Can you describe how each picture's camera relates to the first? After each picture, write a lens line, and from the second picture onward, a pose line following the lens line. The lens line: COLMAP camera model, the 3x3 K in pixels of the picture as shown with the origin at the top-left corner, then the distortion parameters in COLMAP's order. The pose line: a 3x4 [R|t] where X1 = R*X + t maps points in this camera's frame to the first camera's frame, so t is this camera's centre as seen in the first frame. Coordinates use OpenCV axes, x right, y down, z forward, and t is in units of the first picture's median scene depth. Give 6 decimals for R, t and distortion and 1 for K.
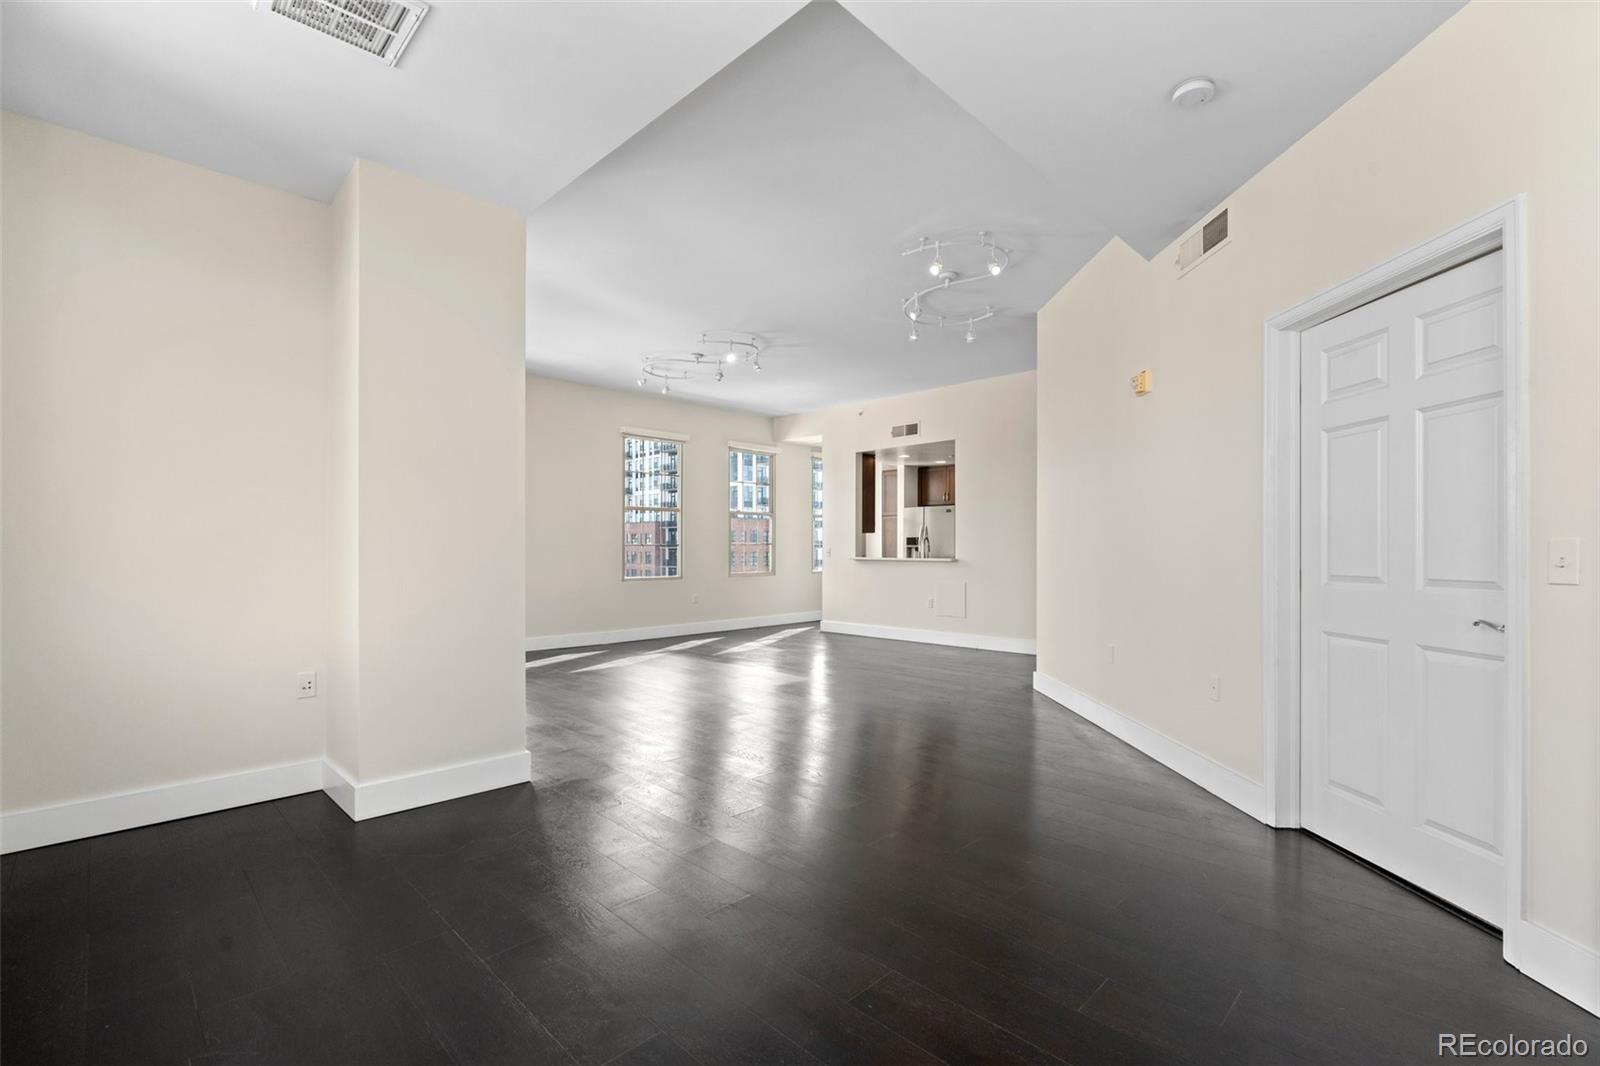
lens RADIAL K [[706.0, 0, 801.6], [0, 706.0, 550.2], [0, 0, 1]] dist [-0.002526, 0.000547]
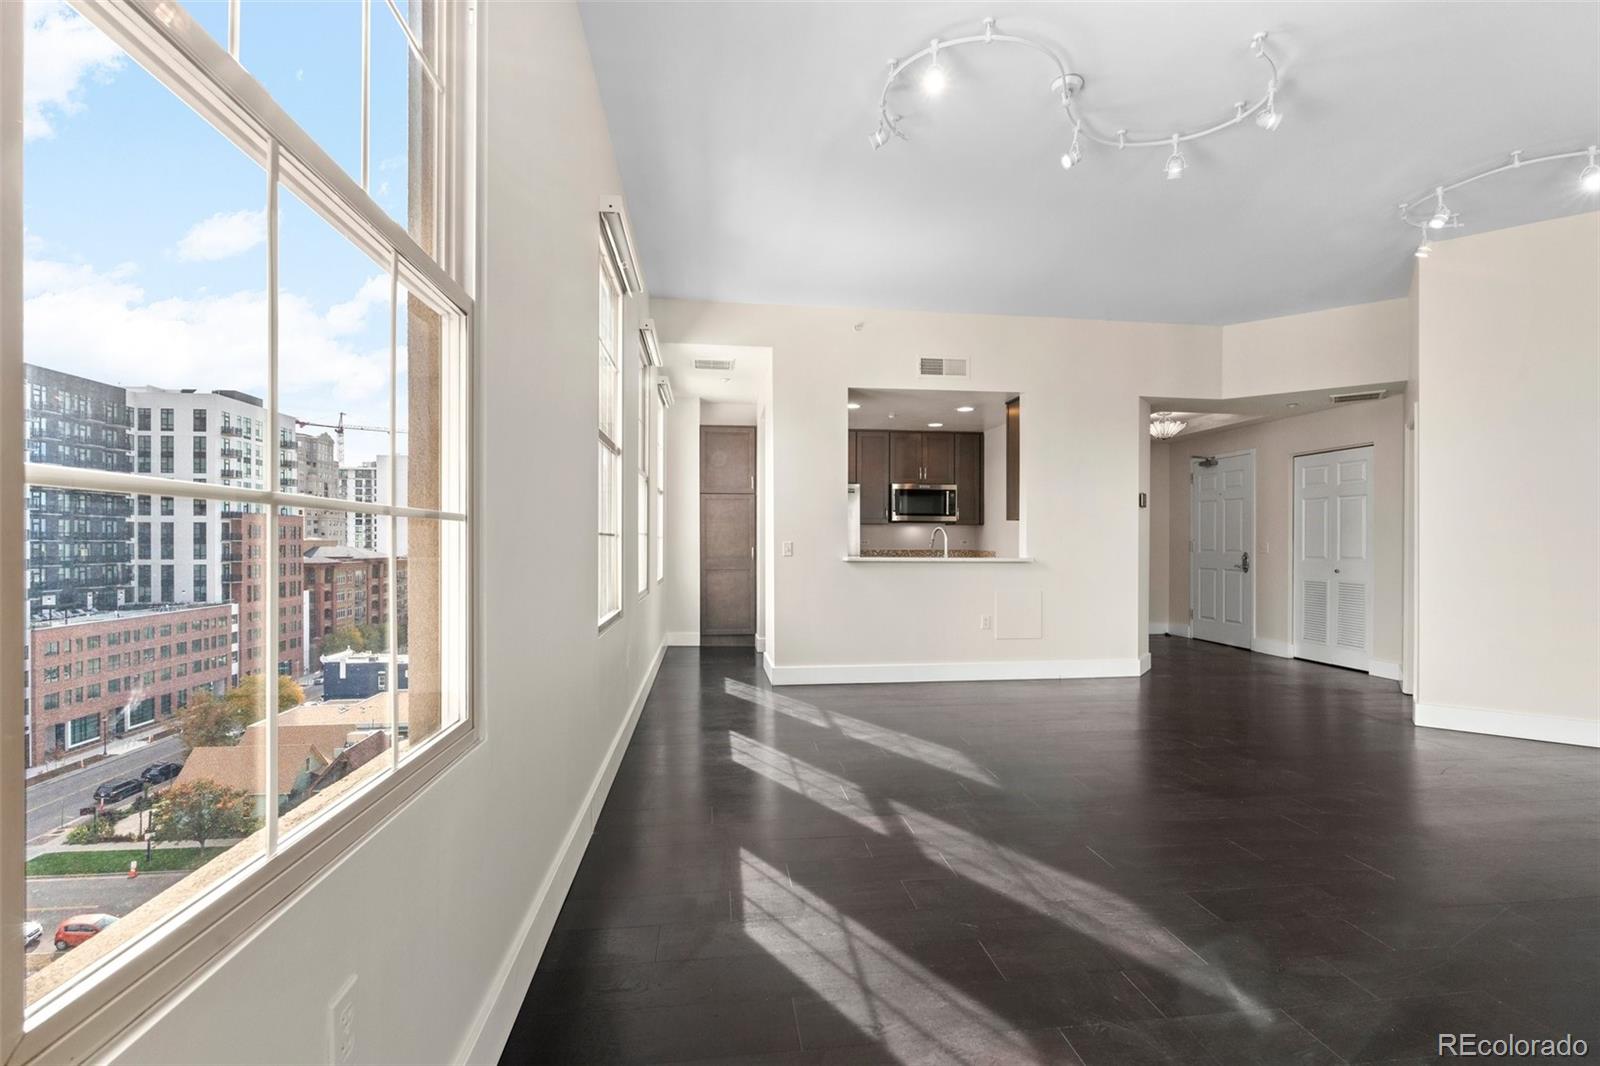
lens RADIAL K [[706.0, 0, 798.1], [0, 706.0, 540.8], [0, 0, 1]] dist [-0.002526, 0.000547]
pose [[0.614068, 0.003594, 0.789245, -0.456666], [-0.000122, 0.999990, -0.004458, -0.002175], [-0.789253, 0.002641, 0.614062, 0.689919]]
